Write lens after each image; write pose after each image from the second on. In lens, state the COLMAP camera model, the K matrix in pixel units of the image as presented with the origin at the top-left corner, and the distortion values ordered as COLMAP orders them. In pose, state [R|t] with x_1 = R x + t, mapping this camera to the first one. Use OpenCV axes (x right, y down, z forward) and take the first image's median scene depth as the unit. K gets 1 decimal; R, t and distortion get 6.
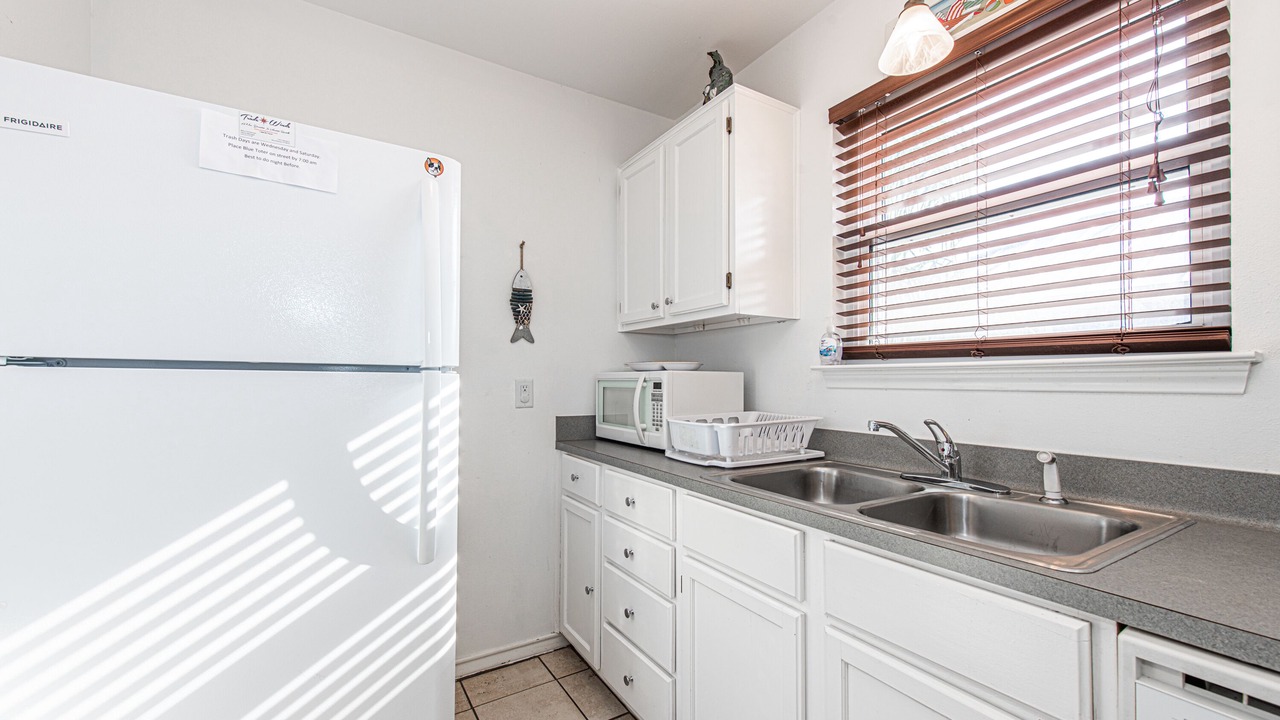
lens RADIAL K [[536.3, 0, 644.0], [0, 536.3, 367.6], [0, 0, 1]] dist [0.019125, -0.009699]
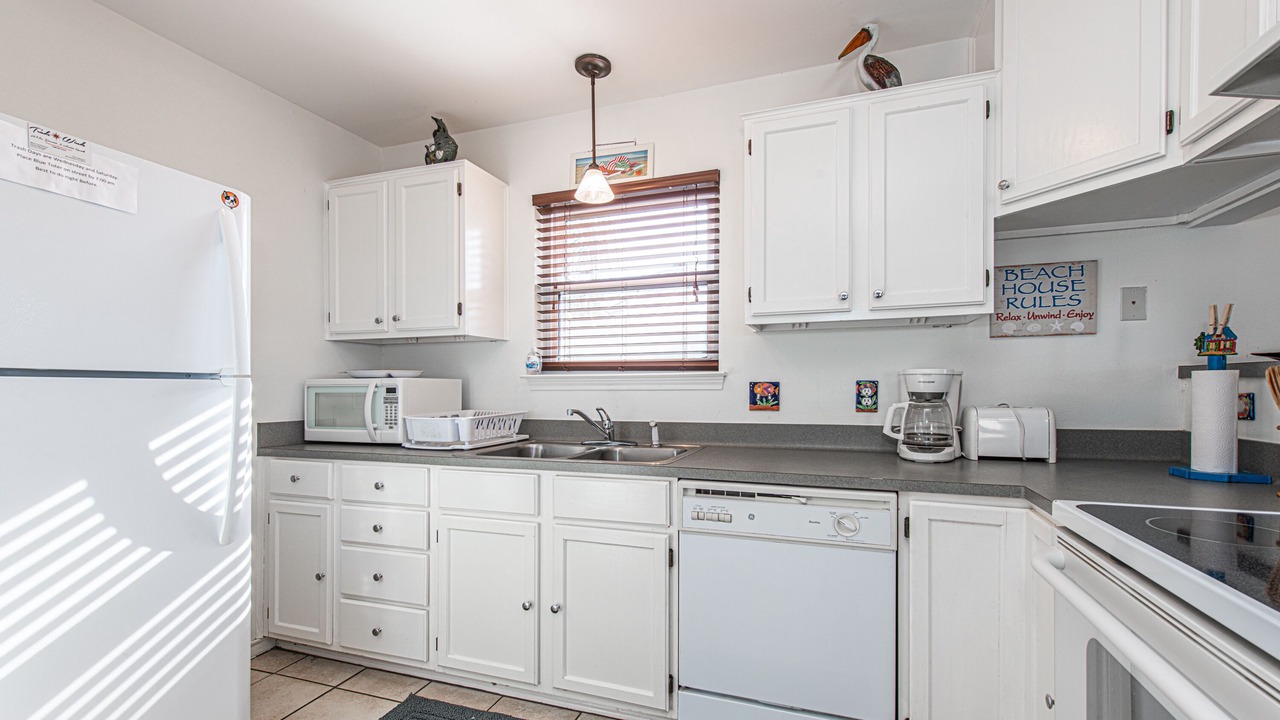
lens RADIAL K [[517.8, 0, 637.0], [0, 517.8, 368.7], [0, 0, 1]] dist [0.002856, 0.000184]
pose [[0.813888, 0.014929, 0.580831, -0.246881], [-0.008362, 0.999867, -0.013983, -0.003451], [-0.580962, 0.006523, 0.813904, -0.307396]]
